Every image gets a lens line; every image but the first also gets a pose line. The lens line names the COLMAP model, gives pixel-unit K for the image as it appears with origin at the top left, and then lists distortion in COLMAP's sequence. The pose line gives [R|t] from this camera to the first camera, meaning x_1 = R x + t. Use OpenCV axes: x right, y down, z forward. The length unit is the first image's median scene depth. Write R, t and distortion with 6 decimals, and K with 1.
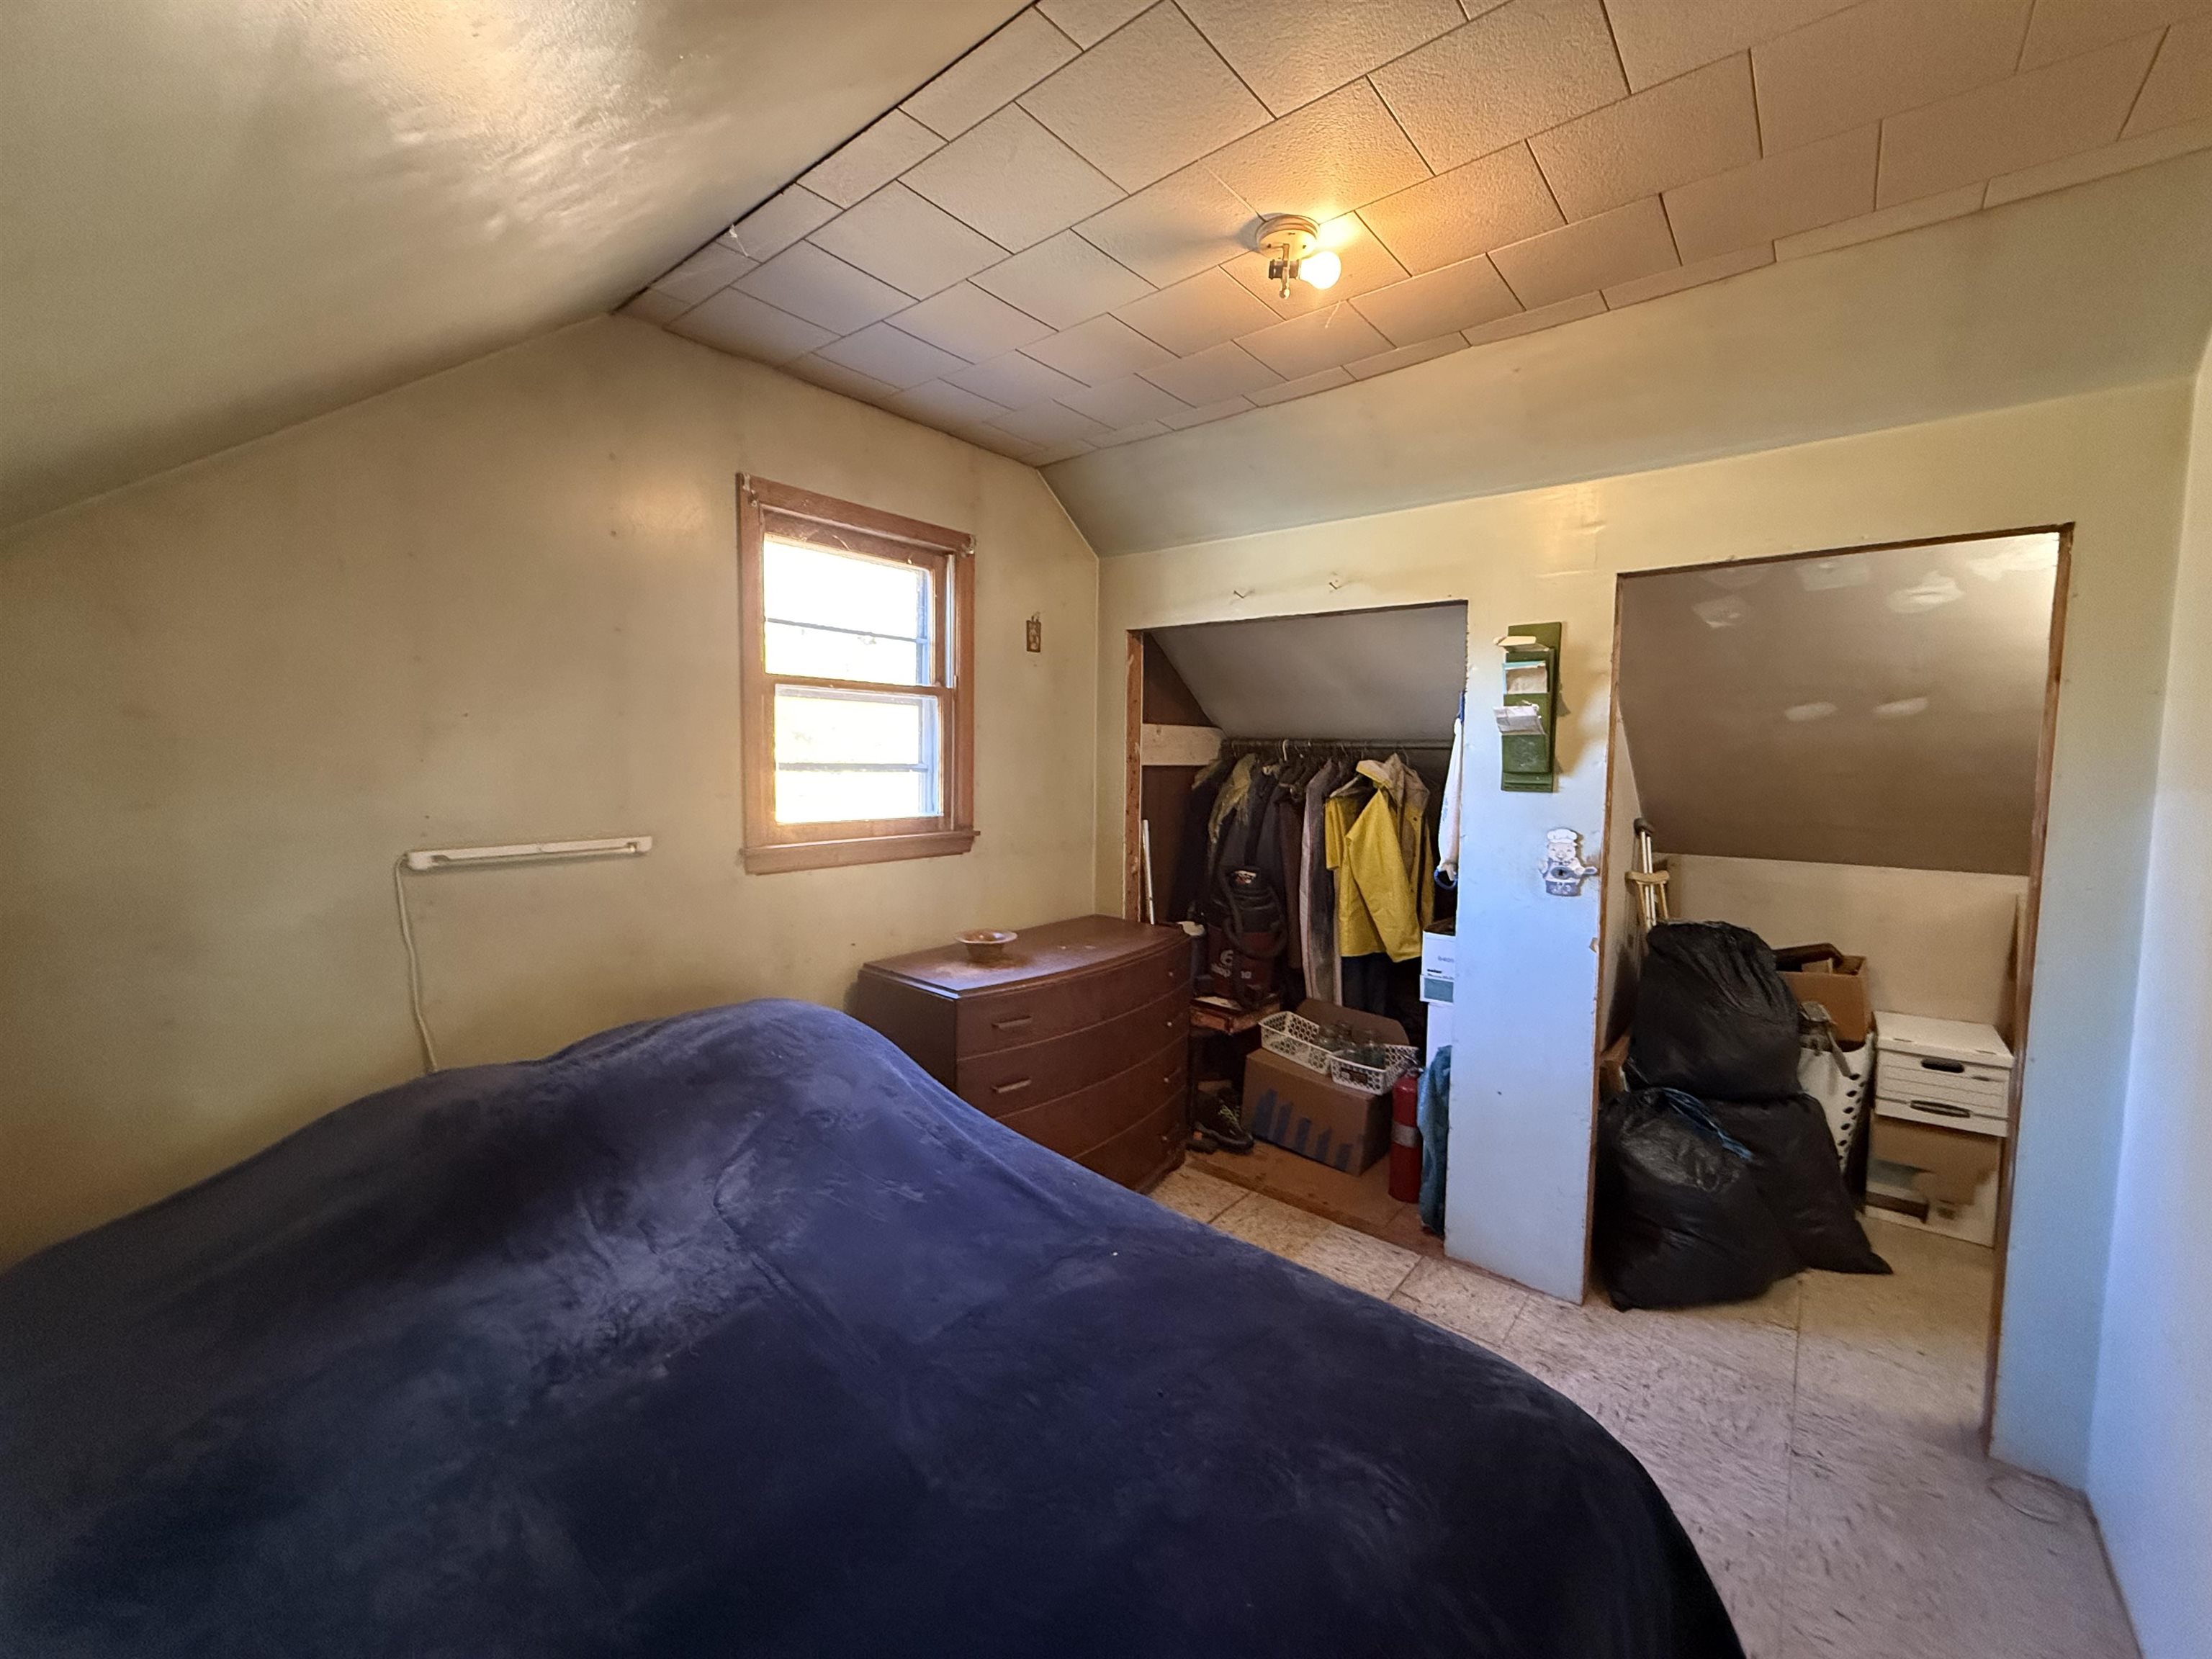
lens RADIAL K [[871.3, 0, 1106.9], [0, 871.3, 835.5], [0, 0, 1]] dist [-0.002643, -0.000125]
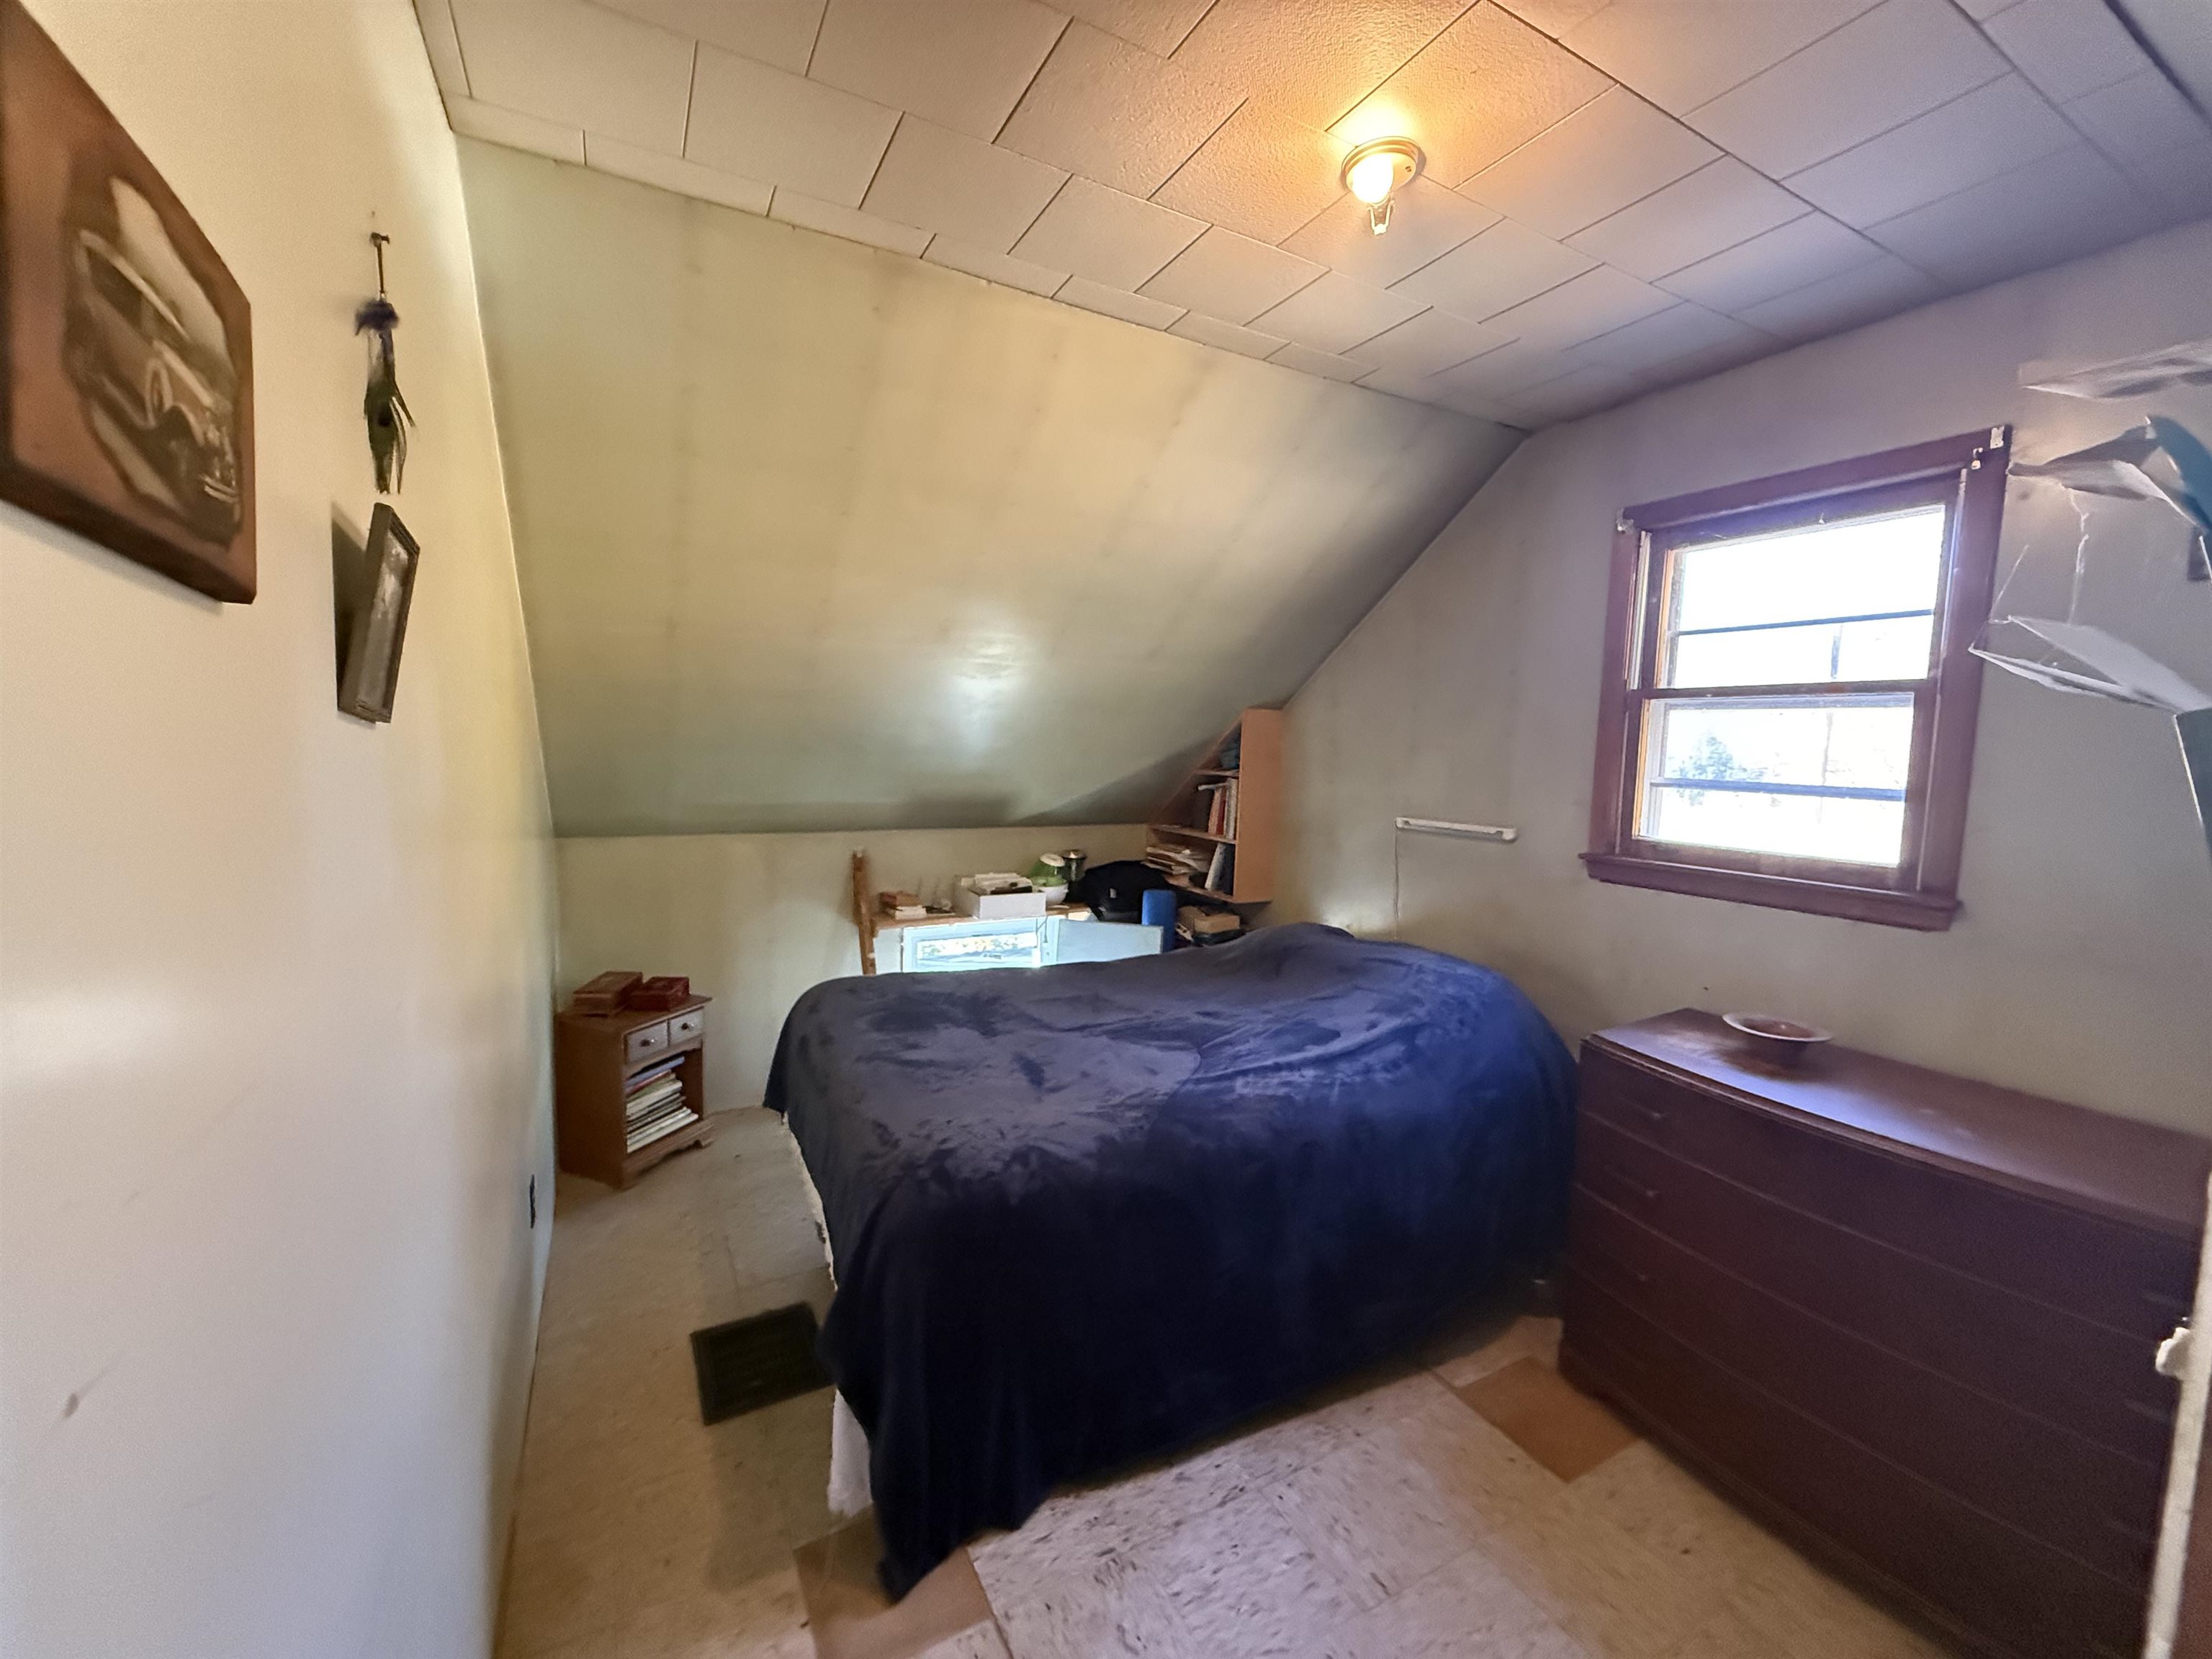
lens RADIAL K [[871.3, 0, 1097.5], [0, 871.3, 816.7], [0, 0, 1]] dist [-0.002643, -0.000125]
pose [[-0.354692, 0.061047, -0.932988, 0.761917], [-0.115824, 0.987311, 0.108634, -0.073524], [0.927782, 0.146594, -0.343120, 0.746102]]
